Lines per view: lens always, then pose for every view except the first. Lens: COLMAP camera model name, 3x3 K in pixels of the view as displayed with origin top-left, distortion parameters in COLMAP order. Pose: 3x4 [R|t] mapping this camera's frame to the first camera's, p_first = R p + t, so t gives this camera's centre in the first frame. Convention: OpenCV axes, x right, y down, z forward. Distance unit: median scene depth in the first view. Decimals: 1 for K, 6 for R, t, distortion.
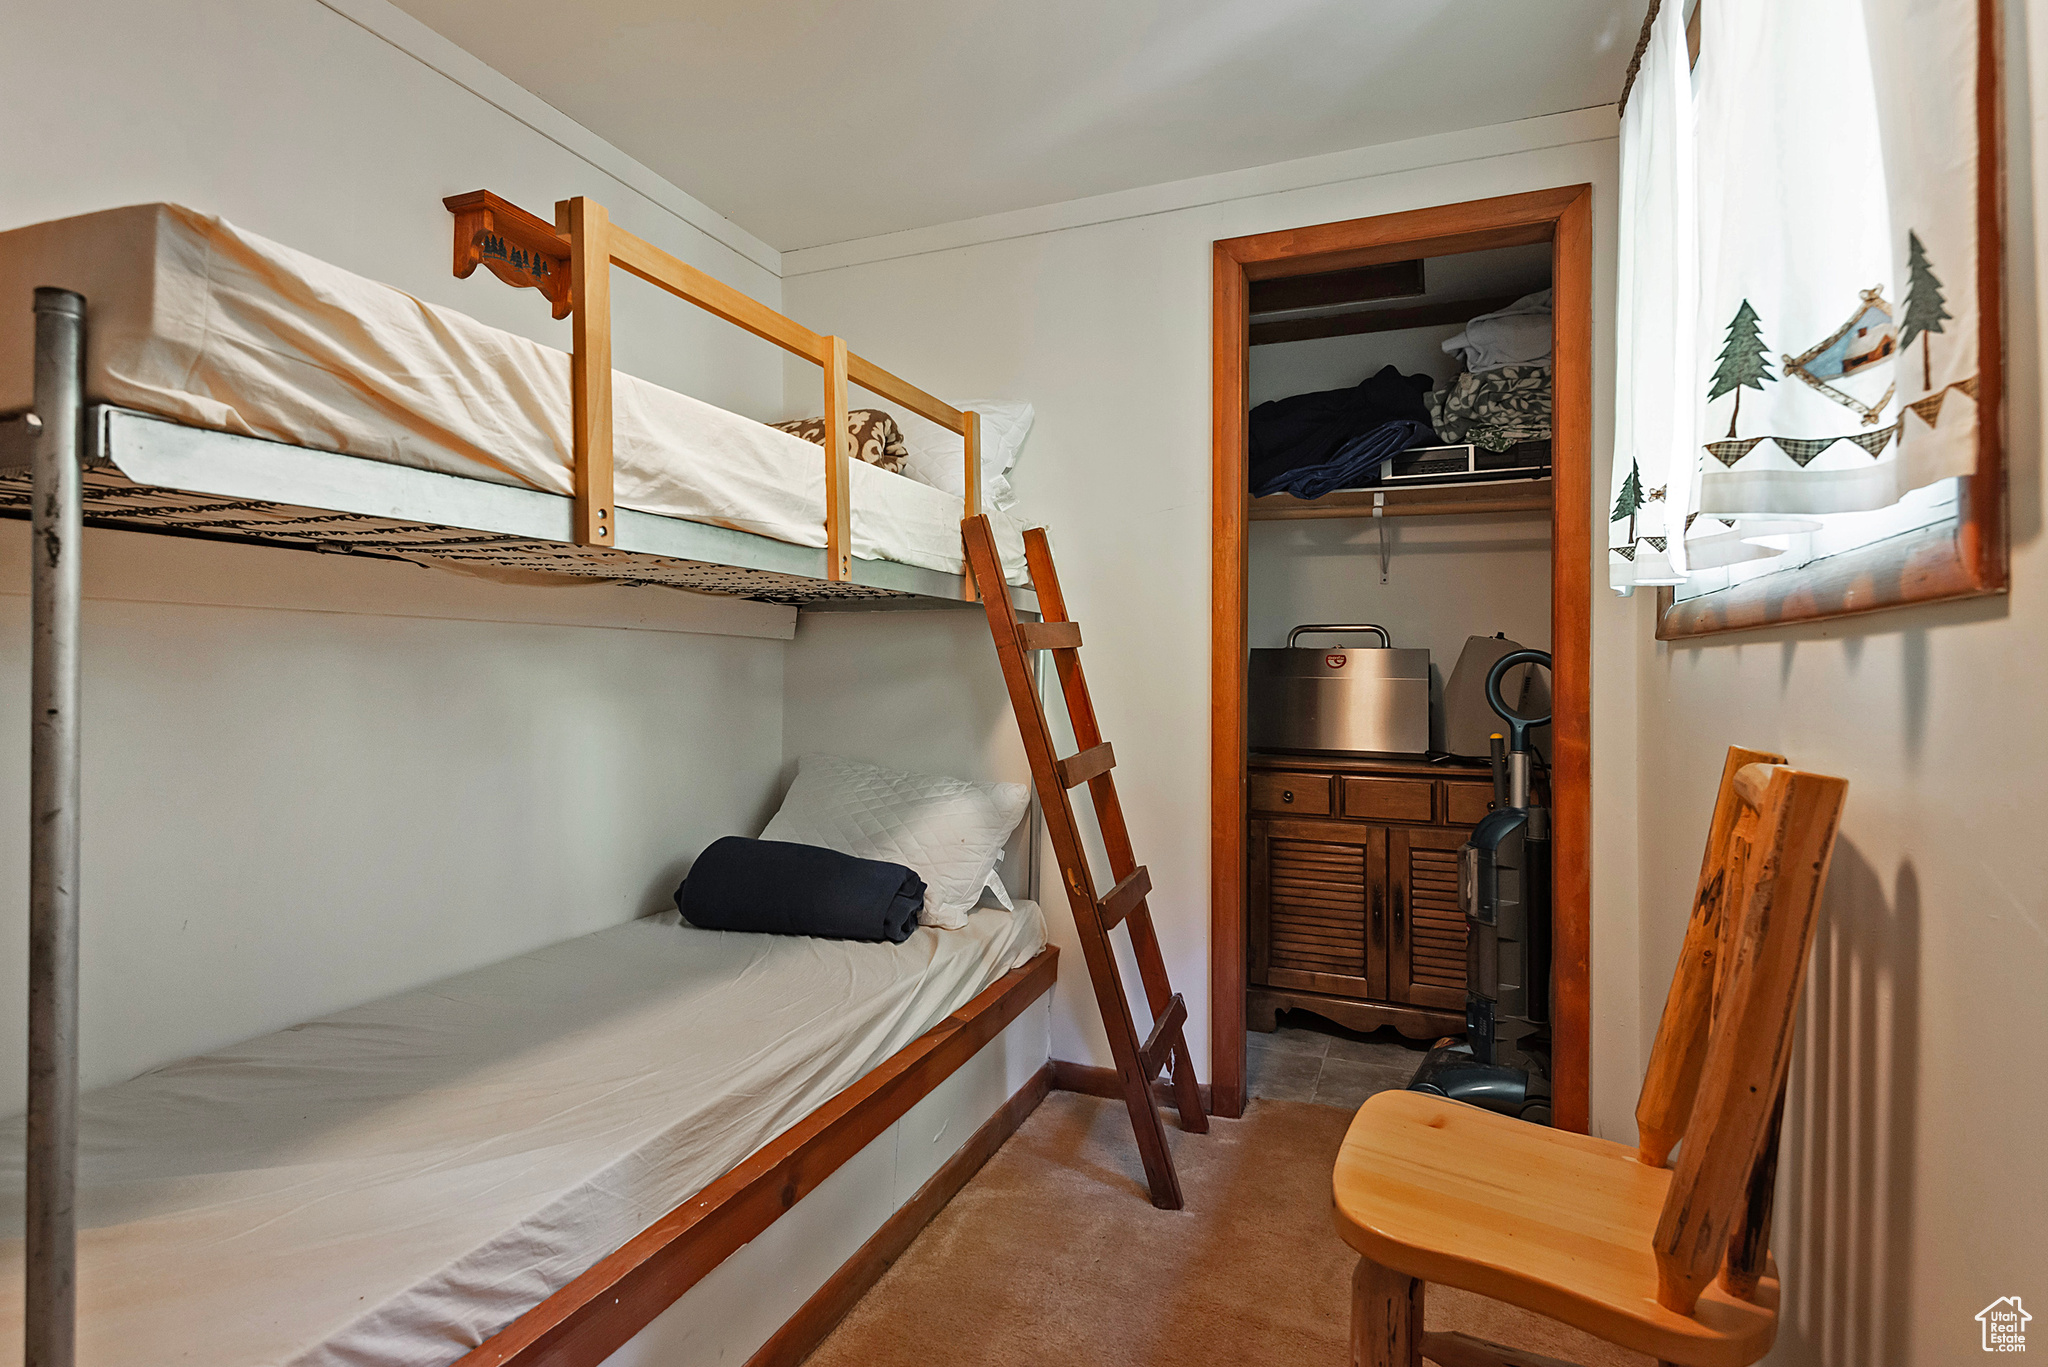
lens RADIAL K [[1054.3, 0, 1014.9], [0, 1054.3, 677.3], [0, 0, 1]] dist [0.034233, -0.000733]
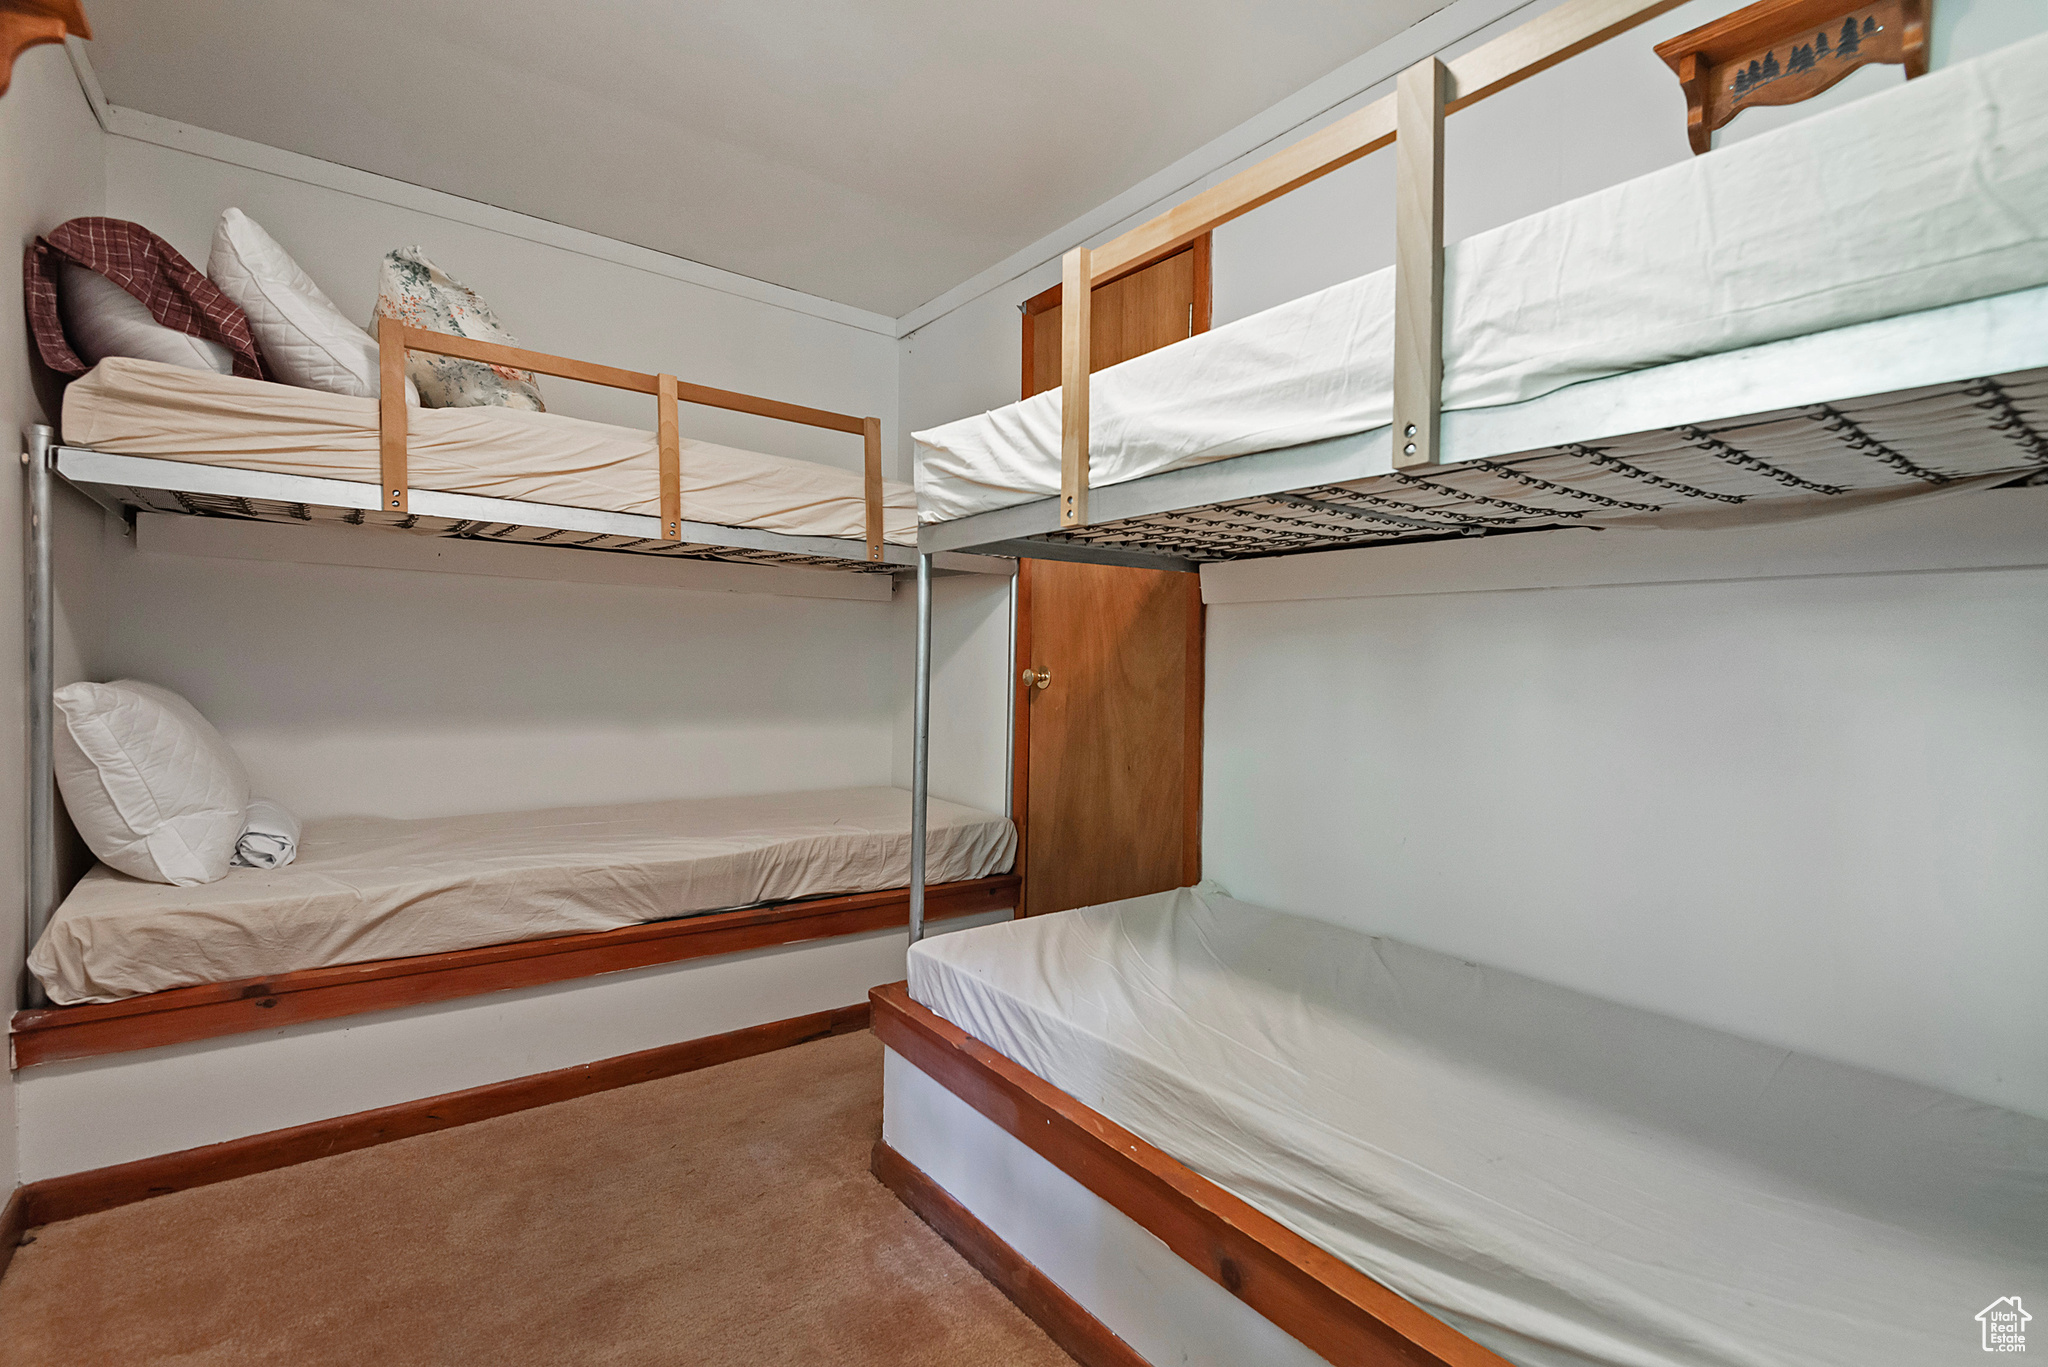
lens RADIAL K [[947.3, 0, 1081.5], [0, 947.3, 687.5], [0, 0, 1]] dist [0.037773, -0.036477]
pose [[-0.491335, 0.019493, -0.870753, 0.446838], [-0.015739, 0.999388, 0.031253, 0.023636], [0.870829, 0.029061, -0.490727, 1.205635]]
